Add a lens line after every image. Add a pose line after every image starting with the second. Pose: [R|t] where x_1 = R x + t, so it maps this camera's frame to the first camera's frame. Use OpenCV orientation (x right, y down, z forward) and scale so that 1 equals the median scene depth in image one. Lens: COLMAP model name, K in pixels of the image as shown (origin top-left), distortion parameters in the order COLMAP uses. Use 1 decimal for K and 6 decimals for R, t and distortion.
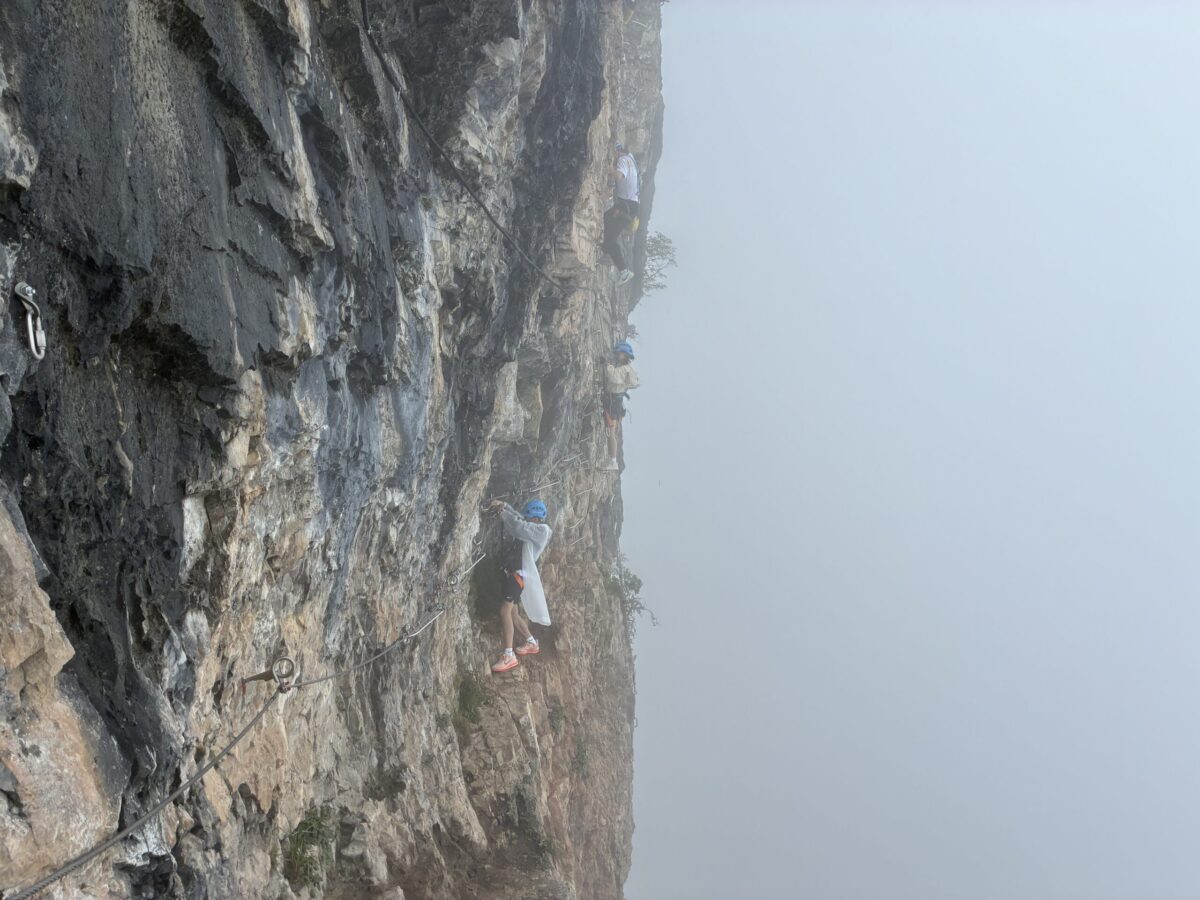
lens RADIAL K [[903.6, 0, 600.0], [0, 903.6, 450.0], [0, 0, 1]] dist [0.064077, -0.101633]
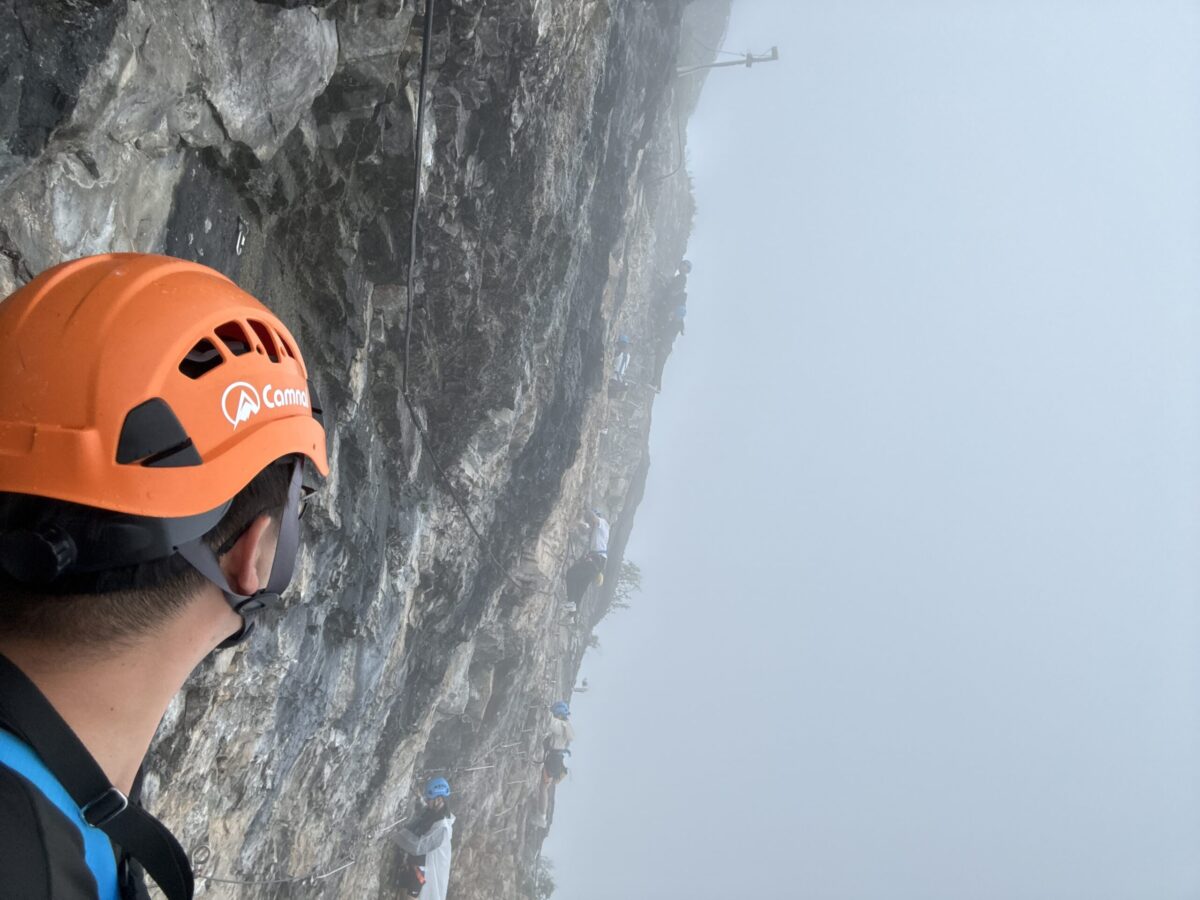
lens RADIAL K [[824.7, 0, 598.7], [0, 824.7, 432.6], [0, 0, 1]] dist [0.094560, -0.145207]
pose [[0.986054, 0.163810, -0.029395, 0.079076], [-0.162964, 0.914528, -0.370245, 0.036199], [-0.033767, 0.369872, 0.928469, -0.177652]]
